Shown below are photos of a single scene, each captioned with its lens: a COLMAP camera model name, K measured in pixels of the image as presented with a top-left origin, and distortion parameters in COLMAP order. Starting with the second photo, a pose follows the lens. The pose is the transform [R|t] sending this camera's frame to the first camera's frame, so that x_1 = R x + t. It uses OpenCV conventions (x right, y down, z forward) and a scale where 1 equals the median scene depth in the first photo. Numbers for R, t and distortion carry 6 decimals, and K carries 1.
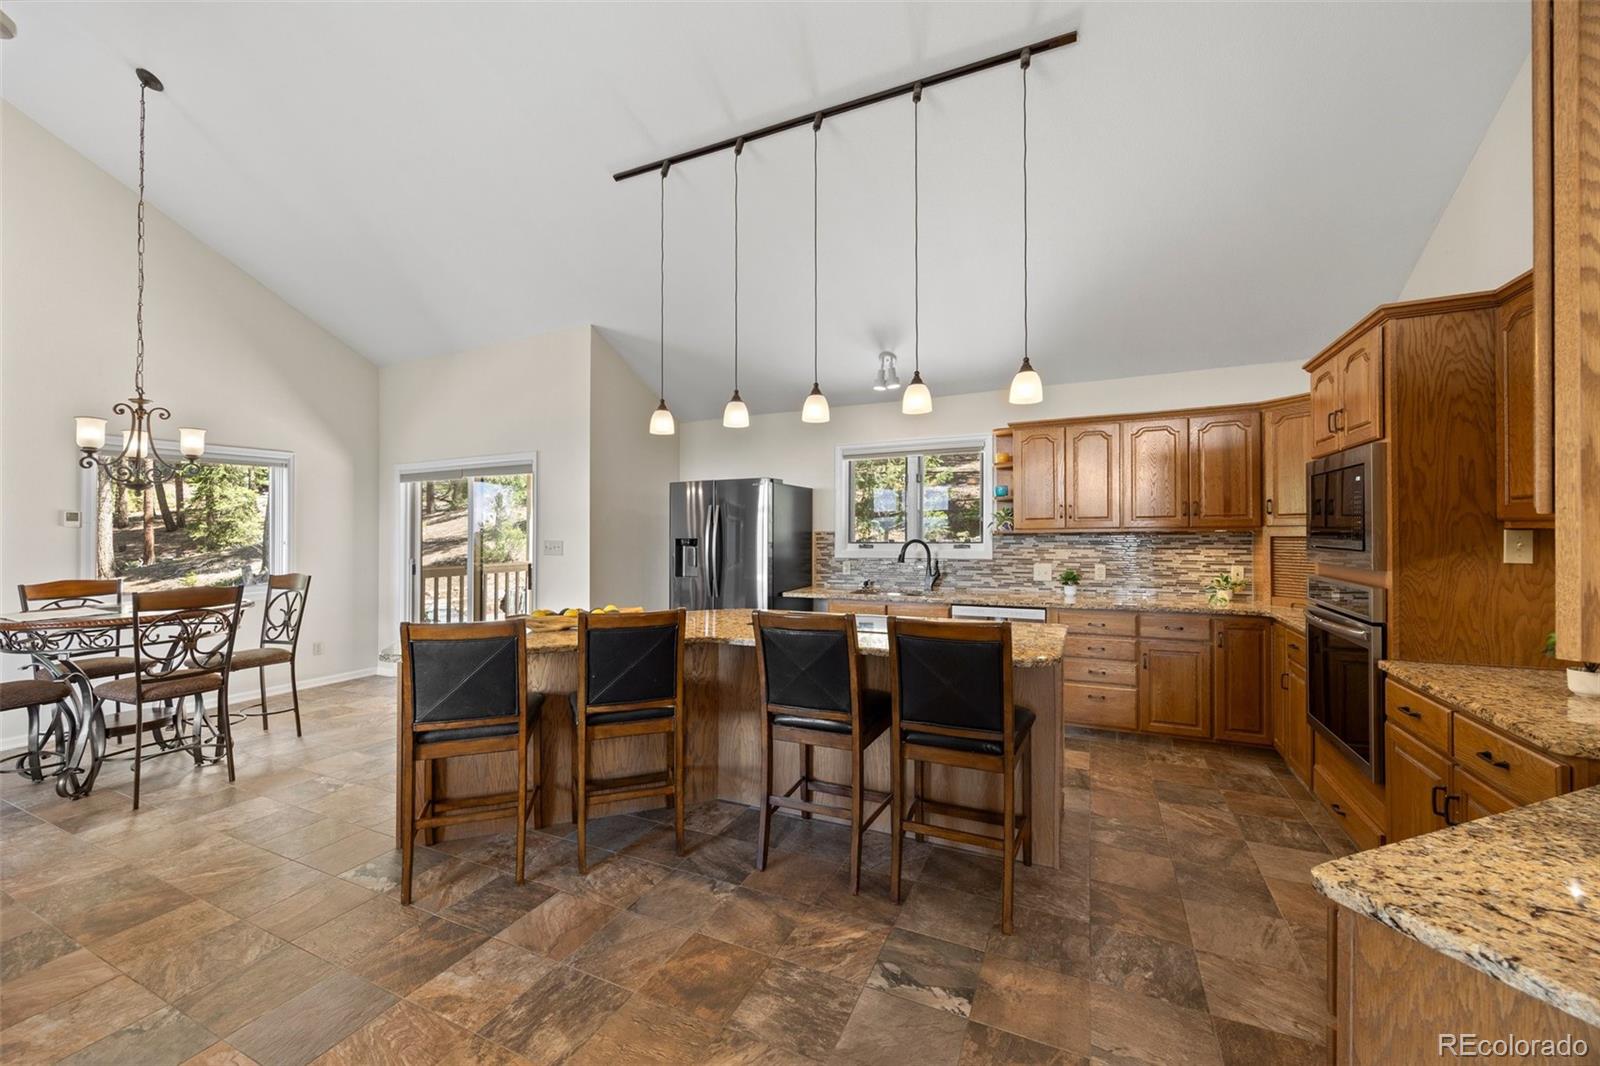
lens RADIAL K [[633.0, 0, 800.0], [0, 633.0, 533.0], [0, 0, 1]] dist [0.024886, 0.000022]
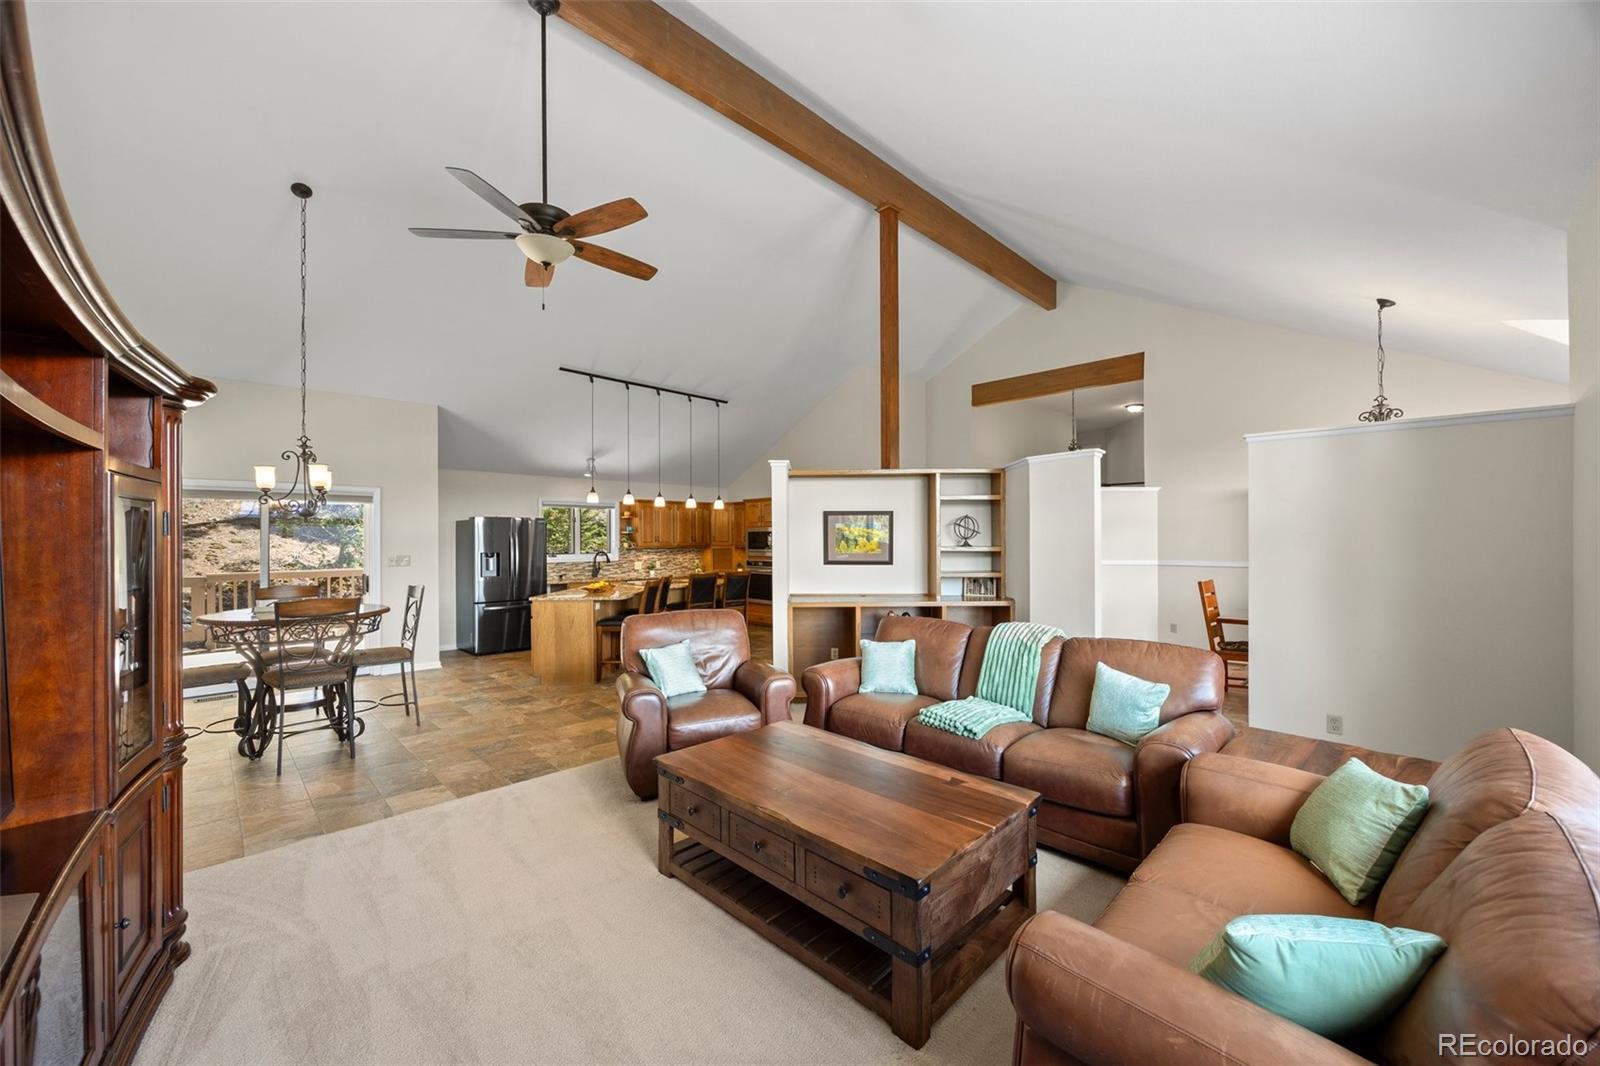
lens RADIAL K [[623.4, 0, 797.4], [0, 623.4, 539.5], [0, 0, 1]] dist [-0.000877, -0.000044]
pose [[0.339682, 0.007616, 0.940510, -1.623550], [0.002070, 0.999959, -0.008845, -0.010542], [-0.940538, 0.004951, 0.339652, -0.295992]]
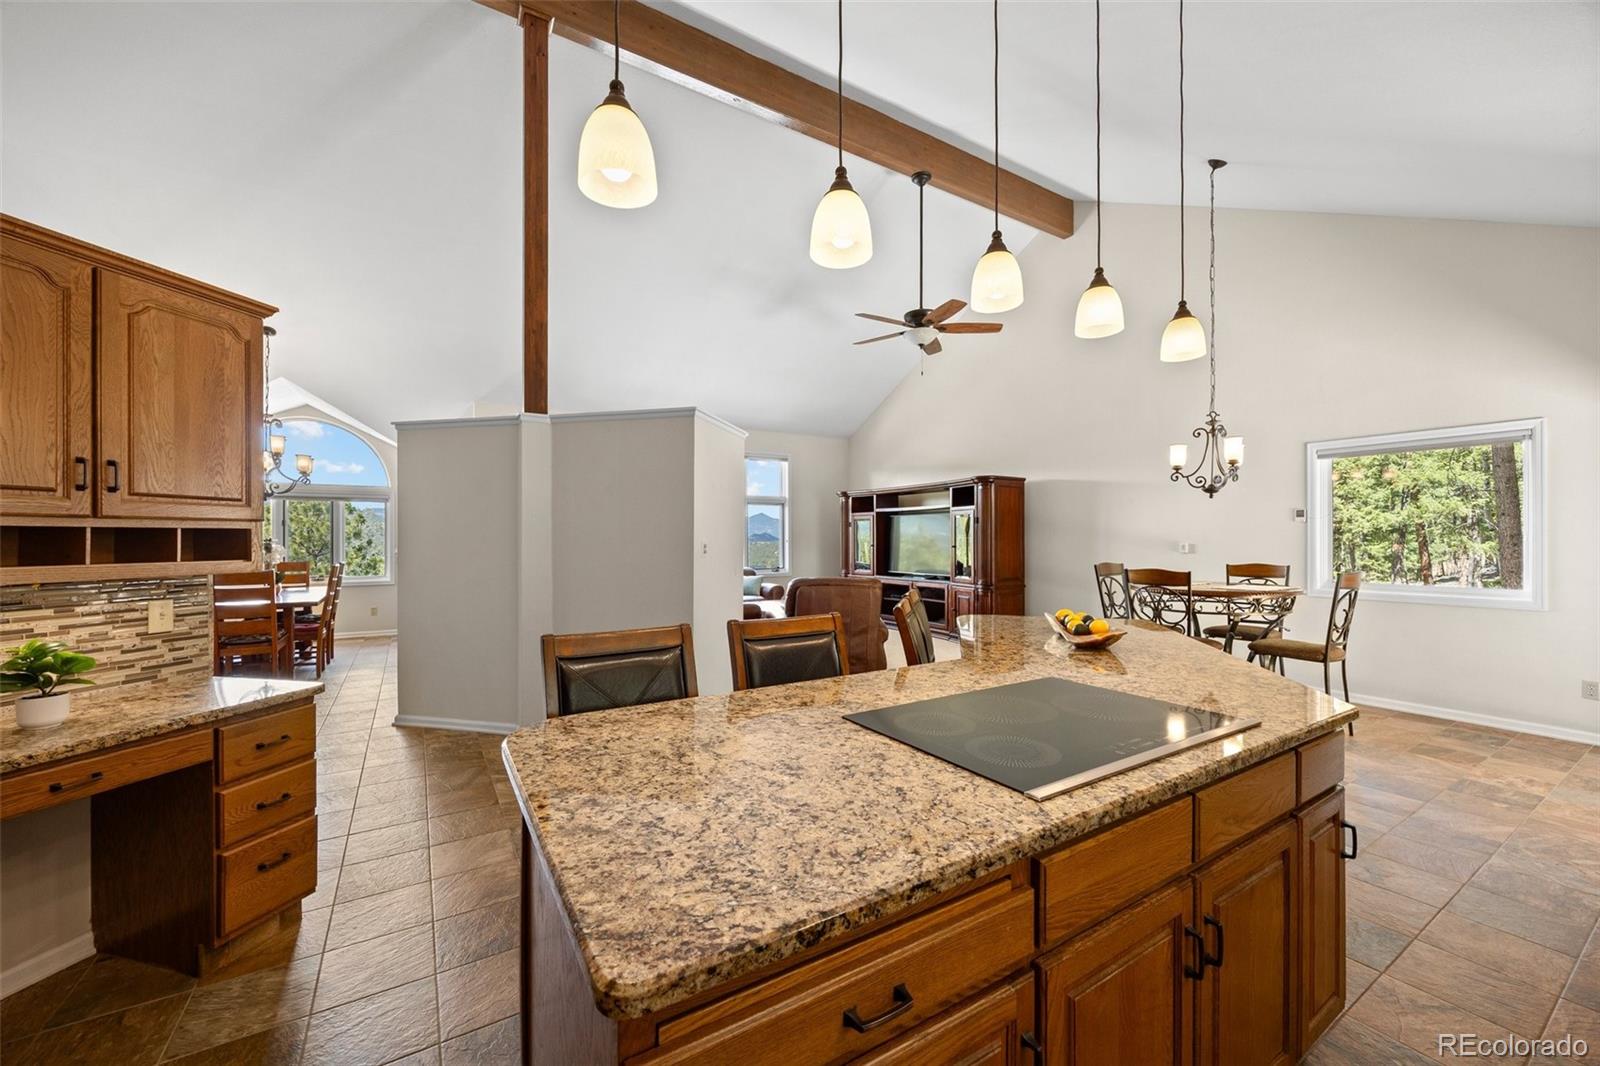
lens RADIAL K [[623.4, 0, 797.4], [0, 623.4, 539.5], [0, 0, 1]] dist [-0.000877, -0.000044]
pose [[-0.547548, 0.012665, -0.836678, 0.378217], [0.005593, 0.999919, 0.011475, 0.005038], [0.836755, 0.001604, -0.547575, 0.842167]]
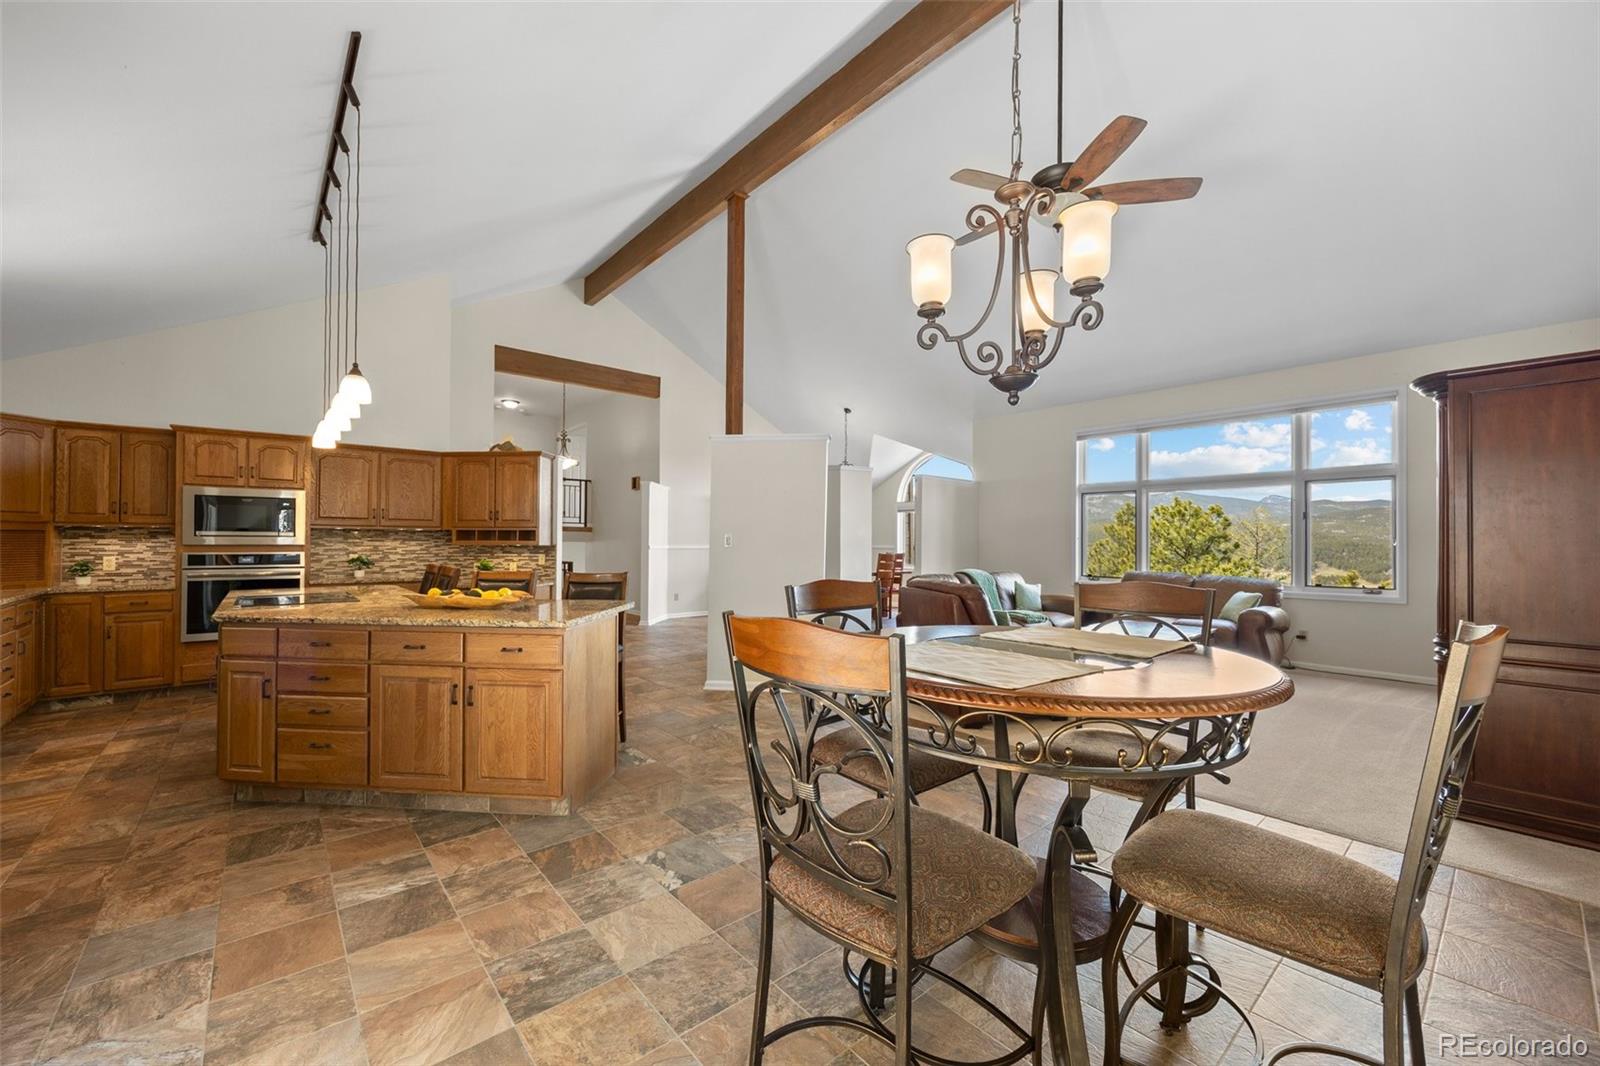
lens RADIAL K [[628.9, 0, 796.5], [0, 628.9, 535.8], [0, 0, 1]] dist [-0.000789, -0.000030]
pose [[-0.911225, 0.012051, 0.411732, -0.932274], [0.007010, 0.999881, -0.013752, 0.037138], [-0.411849, -0.009645, -0.911201, 1.269743]]
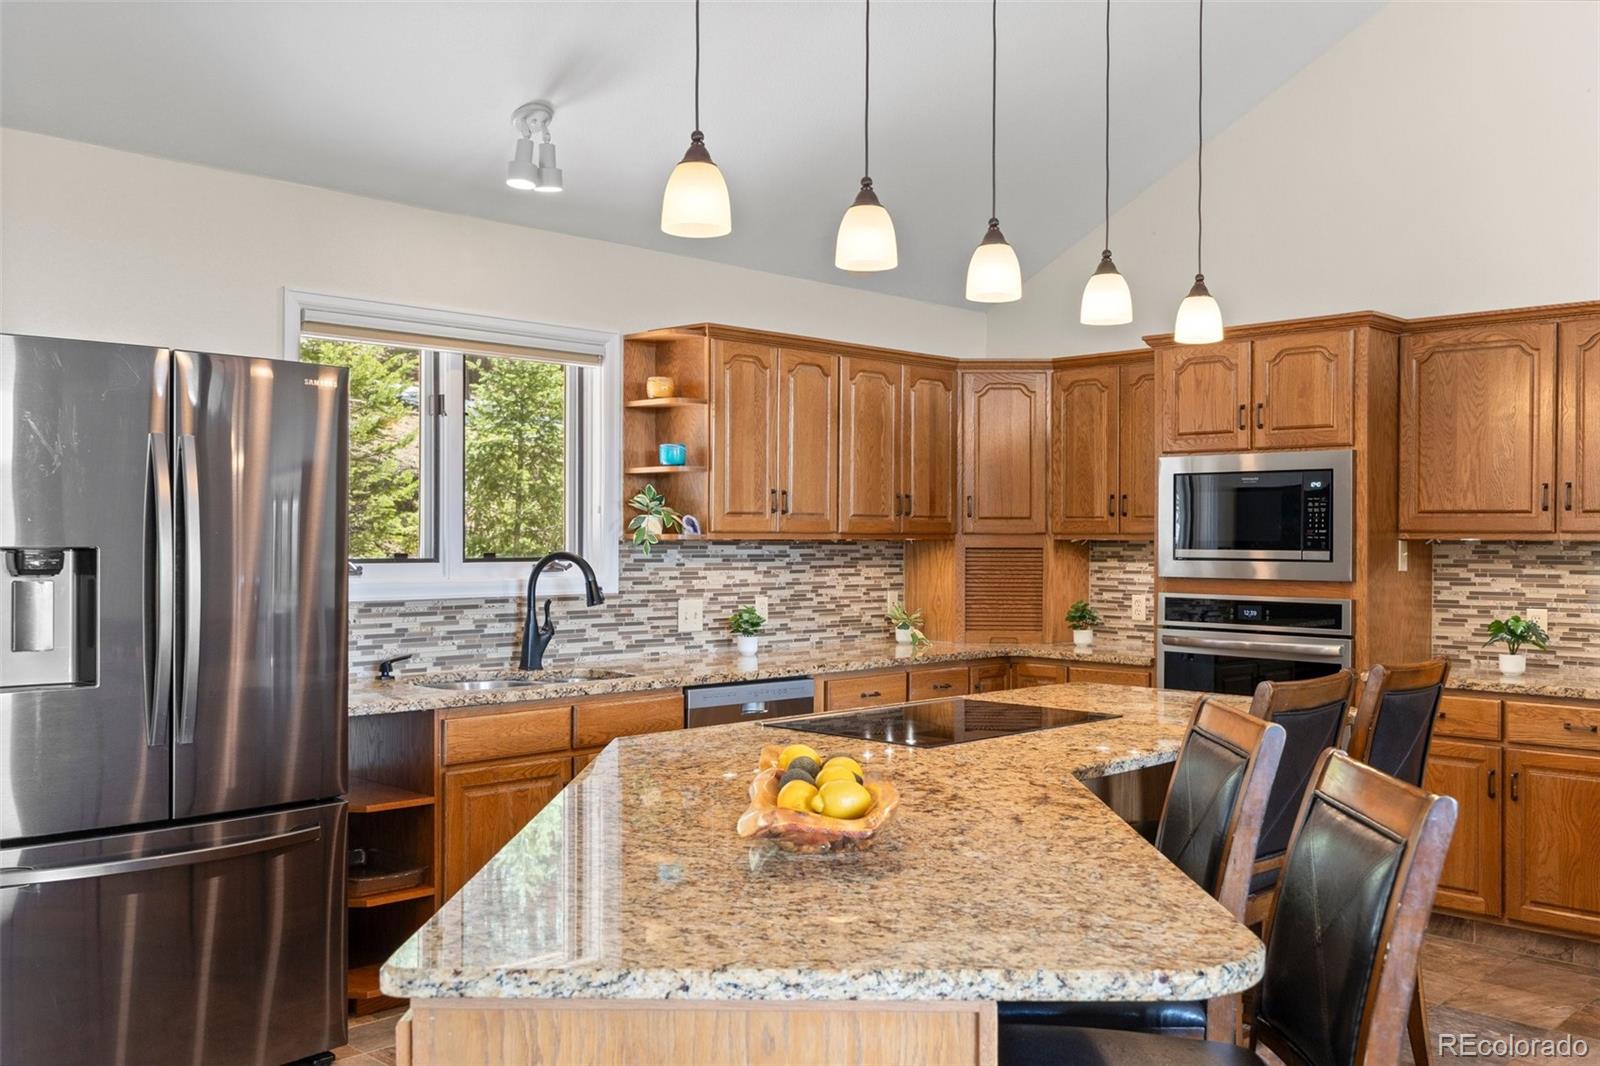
lens RADIAL K [[1439.8, 0, 800.0], [0, 1439.8, 533.0], [0, 0, 1]] dist [-0.007073, 0.003413]
pose [[0.326105, 0.014833, 0.945217, -0.765872], [-0.007513, 0.999886, -0.013099, 0.010095], [-0.945304, -0.002830, 0.326179, 0.578751]]
